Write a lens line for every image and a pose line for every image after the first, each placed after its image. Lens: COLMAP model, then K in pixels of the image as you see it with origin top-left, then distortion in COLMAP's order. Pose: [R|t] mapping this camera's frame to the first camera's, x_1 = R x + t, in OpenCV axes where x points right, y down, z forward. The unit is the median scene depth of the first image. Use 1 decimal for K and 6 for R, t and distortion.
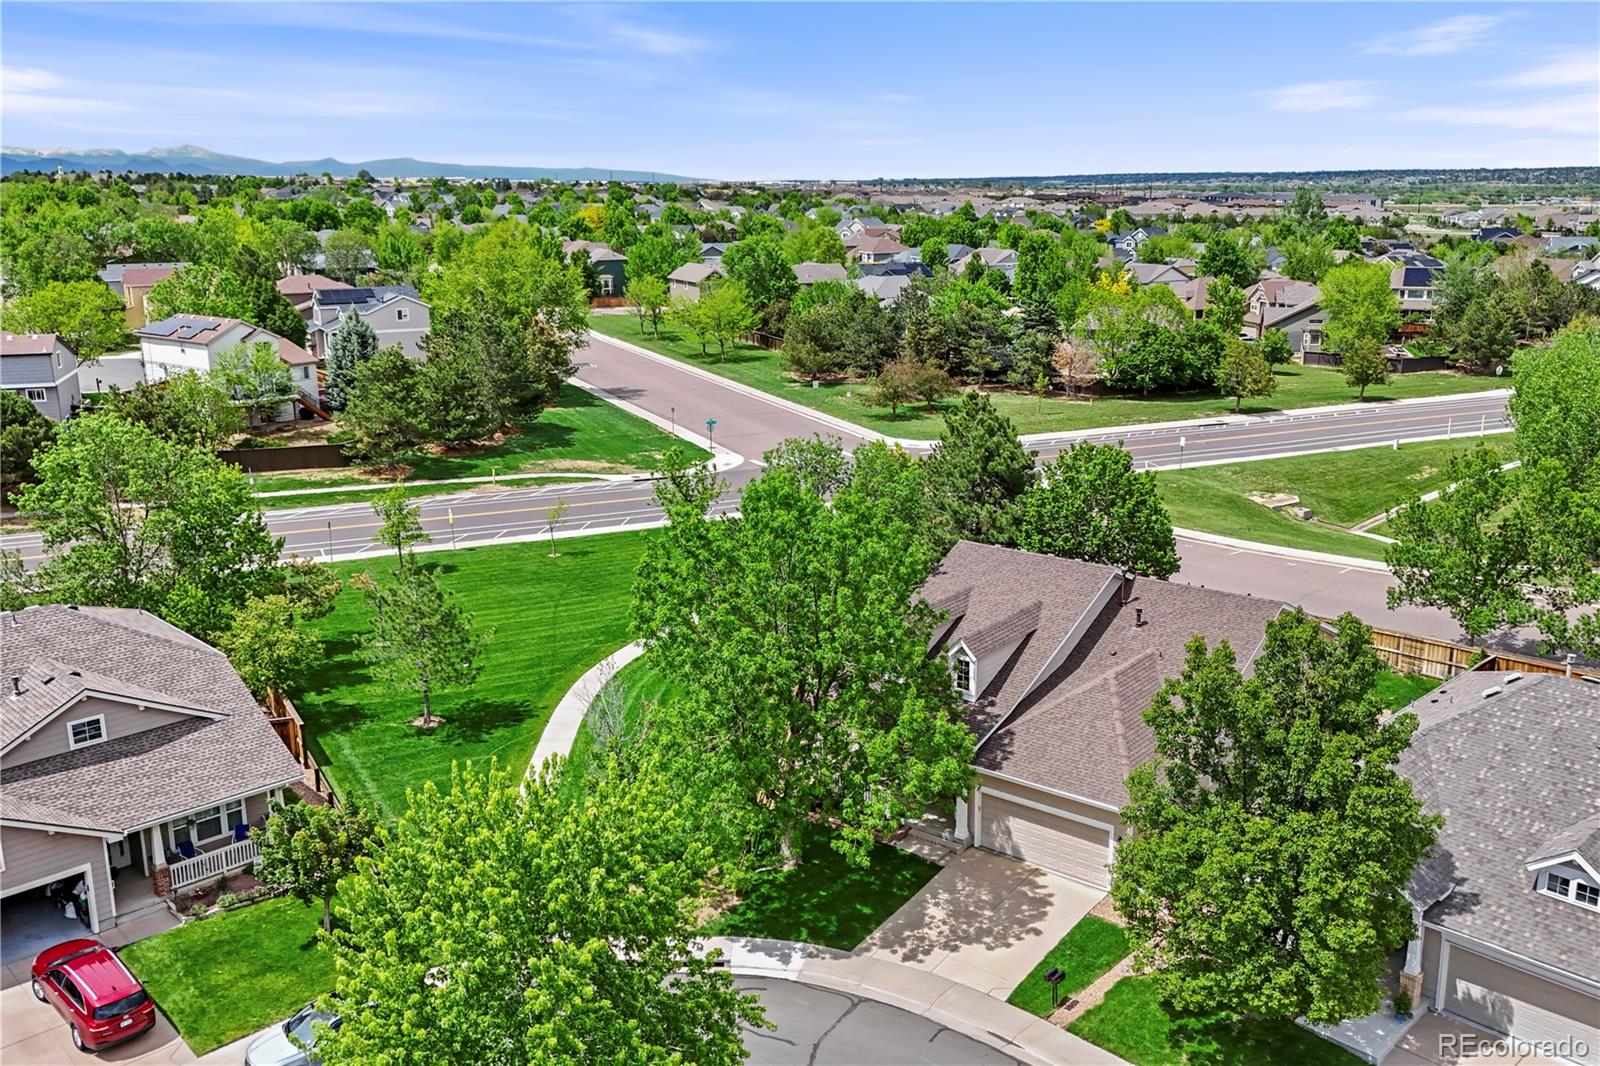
lens RADIAL K [[1374.3, 0, 800.0], [0, 1374.3, 533.0], [0, 0, 1]] dist [0.066975, -0.053924]
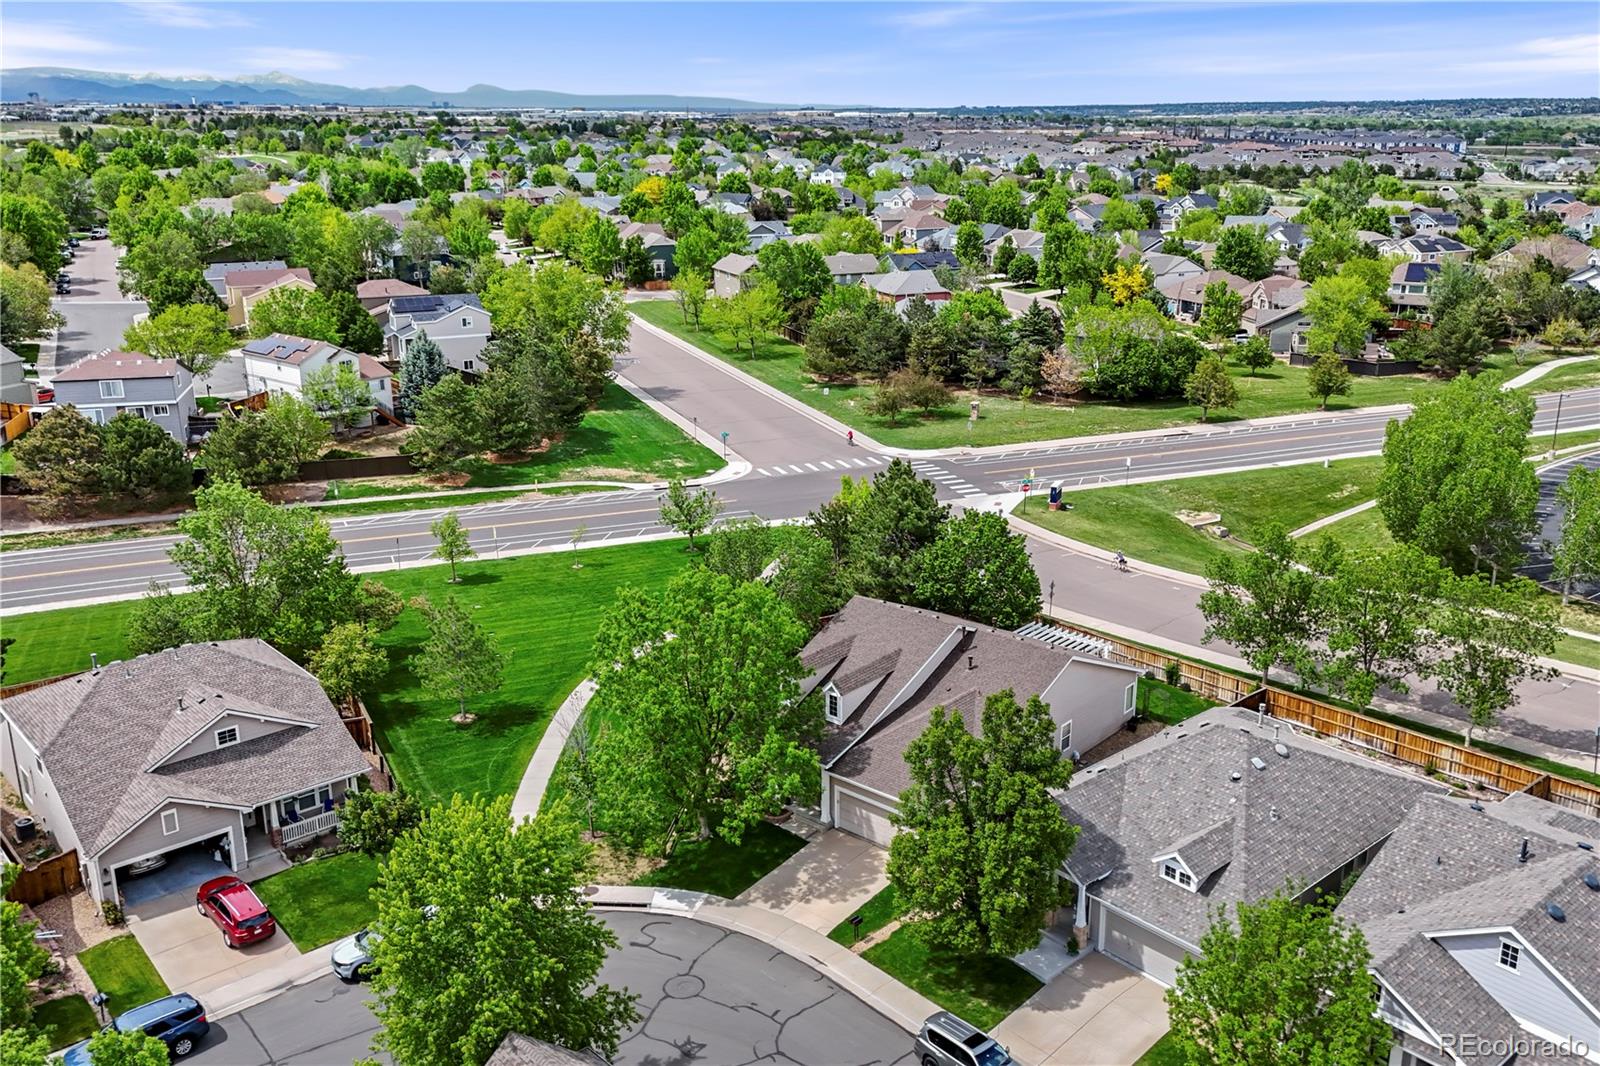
lens RADIAL K [[1374.3, 0, 800.0], [0, 1374.3, 533.0], [0, 0, 1]] dist [0.066975, -0.053924]
pose [[0.998396, 0.017696, -0.053782, 0.068904], [-0.015040, 0.998666, 0.049387, -0.062211], [0.054585, -0.048498, 0.997331, -0.171605]]
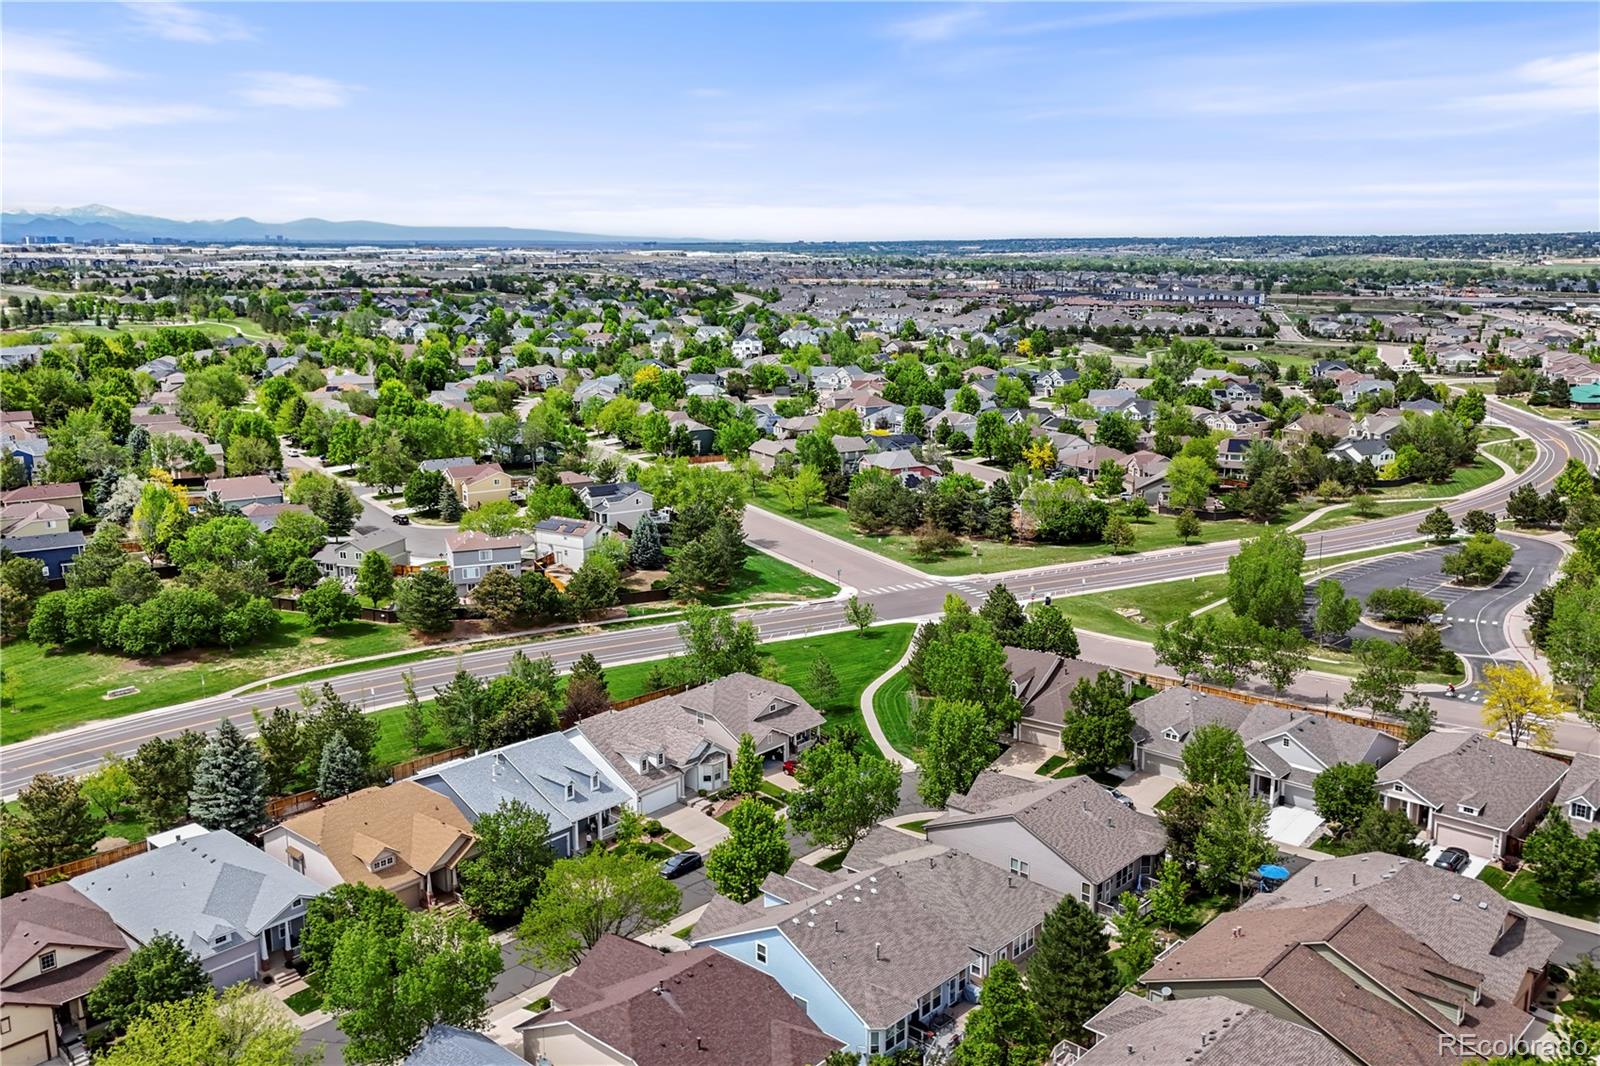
lens RADIAL K [[1375.9, 0, 784.7], [0, 1375.9, 528.9], [0, 0, 1]] dist [0.159923, -0.376795]
pose [[0.998841, -0.011670, 0.046687, -0.255110], [0.013631, 0.999028, -0.041915, -0.066268], [-0.046153, 0.042502, 0.998030, -1.011975]]
